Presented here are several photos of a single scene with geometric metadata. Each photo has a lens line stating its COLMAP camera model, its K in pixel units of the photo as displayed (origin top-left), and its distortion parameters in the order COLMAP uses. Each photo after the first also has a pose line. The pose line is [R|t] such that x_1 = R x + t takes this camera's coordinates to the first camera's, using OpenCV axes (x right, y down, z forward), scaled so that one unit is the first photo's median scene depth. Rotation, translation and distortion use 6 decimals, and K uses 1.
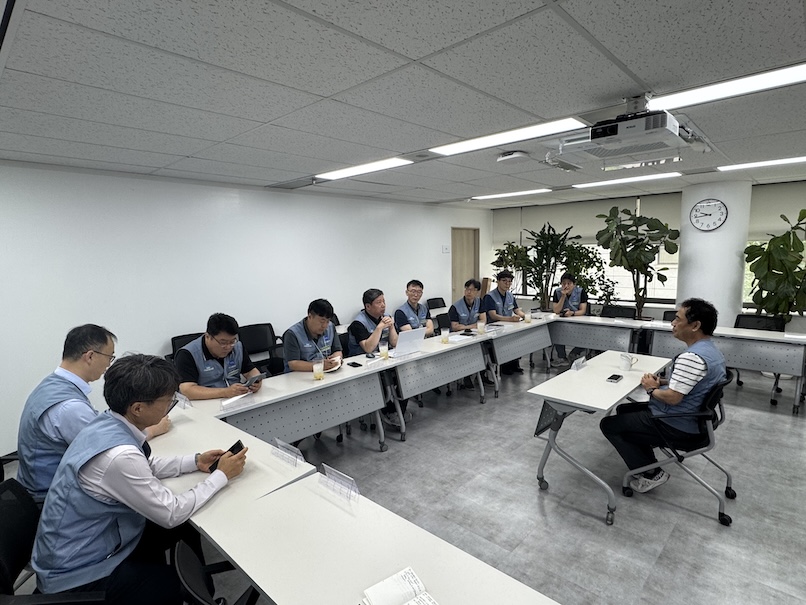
lens RADIAL K [[441.9, 0, 409.8], [0, 441.9, 306.6], [0, 0, 1]] dist [-0.009883, -0.002063]
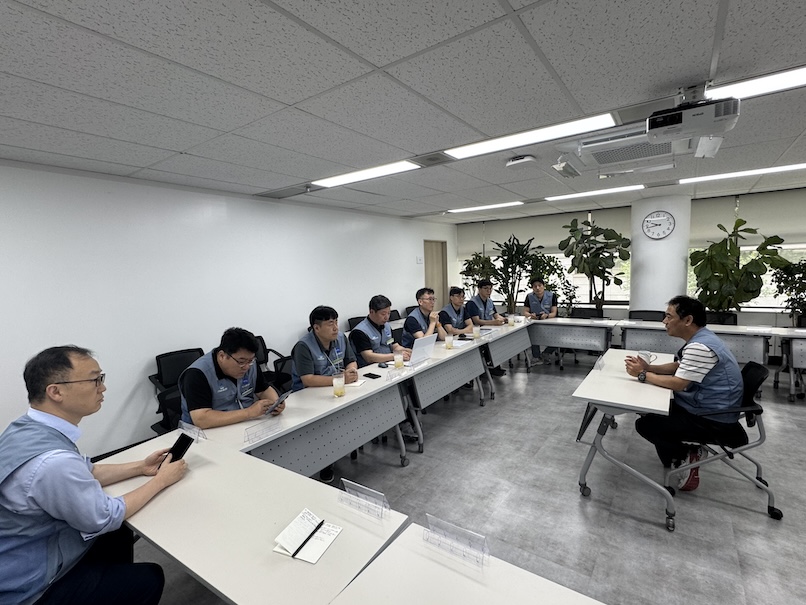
lens RADIAL K [[386.9, 0, 406.1], [0, 386.9, 302.7], [0, 0, 1]] dist [-0.006888, 0.000930]
pose [[0.990503, -0.027782, 0.134655, -0.156976], [0.032689, 0.998875, -0.034368, 0.006901], [-0.133548, 0.038443, 0.990296, 0.164531]]
